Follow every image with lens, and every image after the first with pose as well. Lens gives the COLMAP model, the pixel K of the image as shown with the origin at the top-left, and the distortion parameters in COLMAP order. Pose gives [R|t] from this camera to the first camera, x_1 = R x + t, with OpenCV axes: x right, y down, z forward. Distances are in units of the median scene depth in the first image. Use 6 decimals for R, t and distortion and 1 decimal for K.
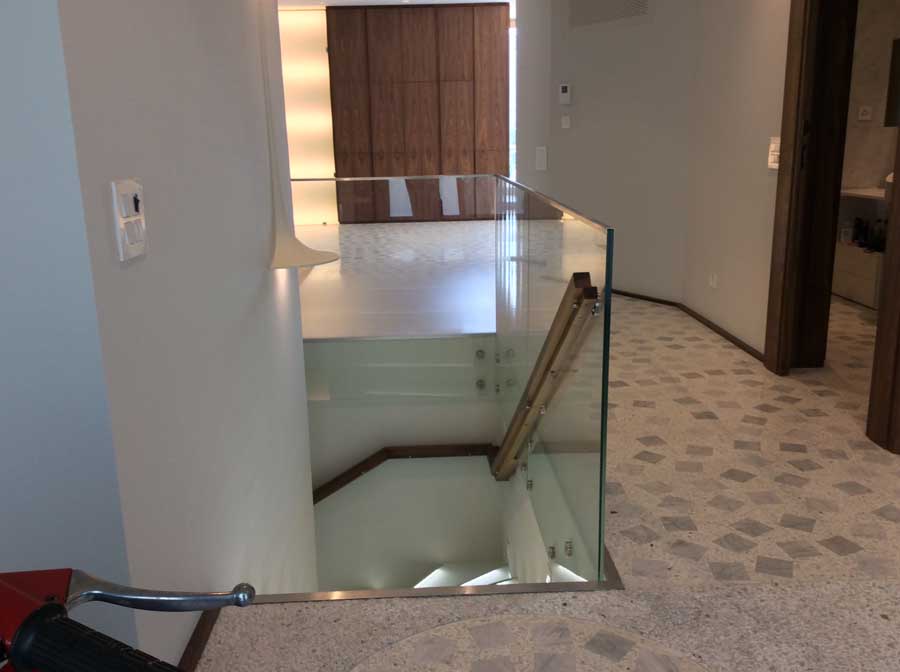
lens RADIAL K [[806.4, 0, 449.5], [0, 806.4, 337.7], [0, 0, 1]] dist [0.088962, -0.166066]
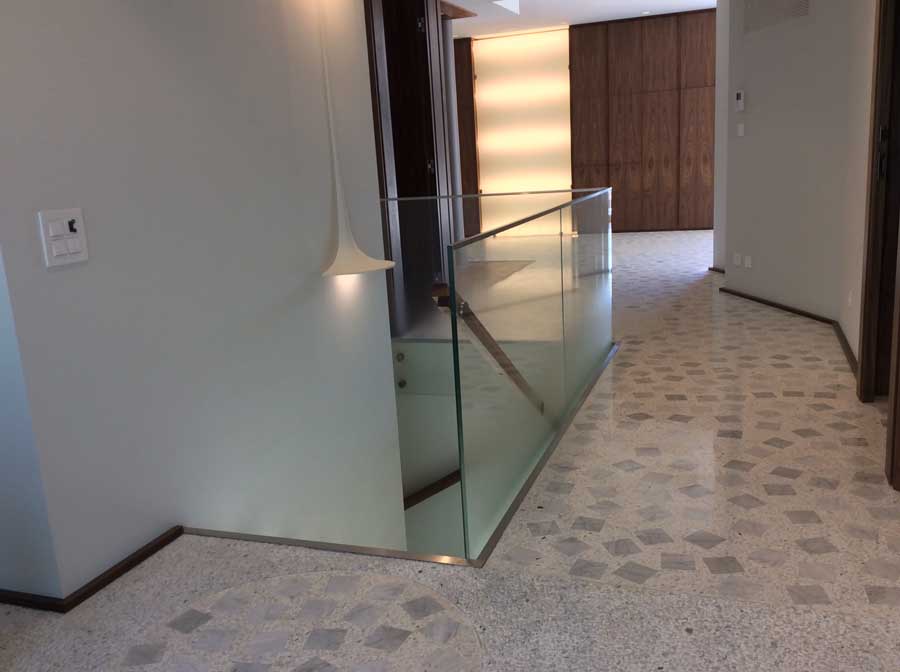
lens RADIAL K [[806.4, 0, 456.4], [0, 806.4, 331.7], [0, 0, 1]] dist [0.088962, -0.166066]
pose [[0.926211, 0.045780, -0.374215, 0.342921], [-0.052147, 0.998616, -0.006901, -0.002538], [0.373381, 0.025906, 0.927316, -0.028742]]
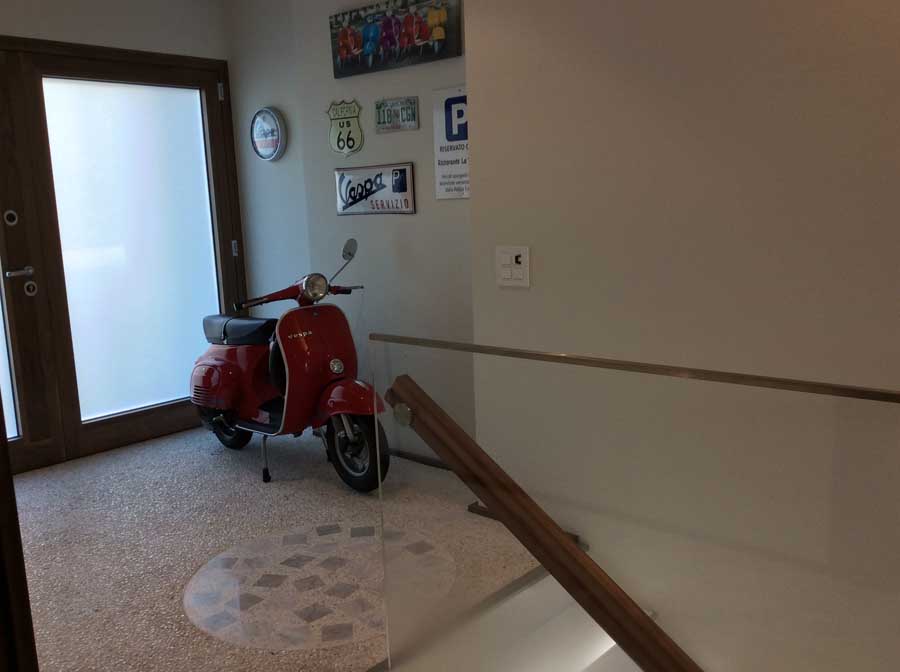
lens RADIAL K [[806.4, 0, 449.5], [0, 806.4, 335.7], [0, 0, 1]] dist [0.088962, -0.166066]
pose [[-0.698446, 0.150728, -0.699610, 0.471128], [-0.126303, 0.936264, 0.327807, -0.261510], [0.704429, 0.317319, -0.634893, 0.939635]]
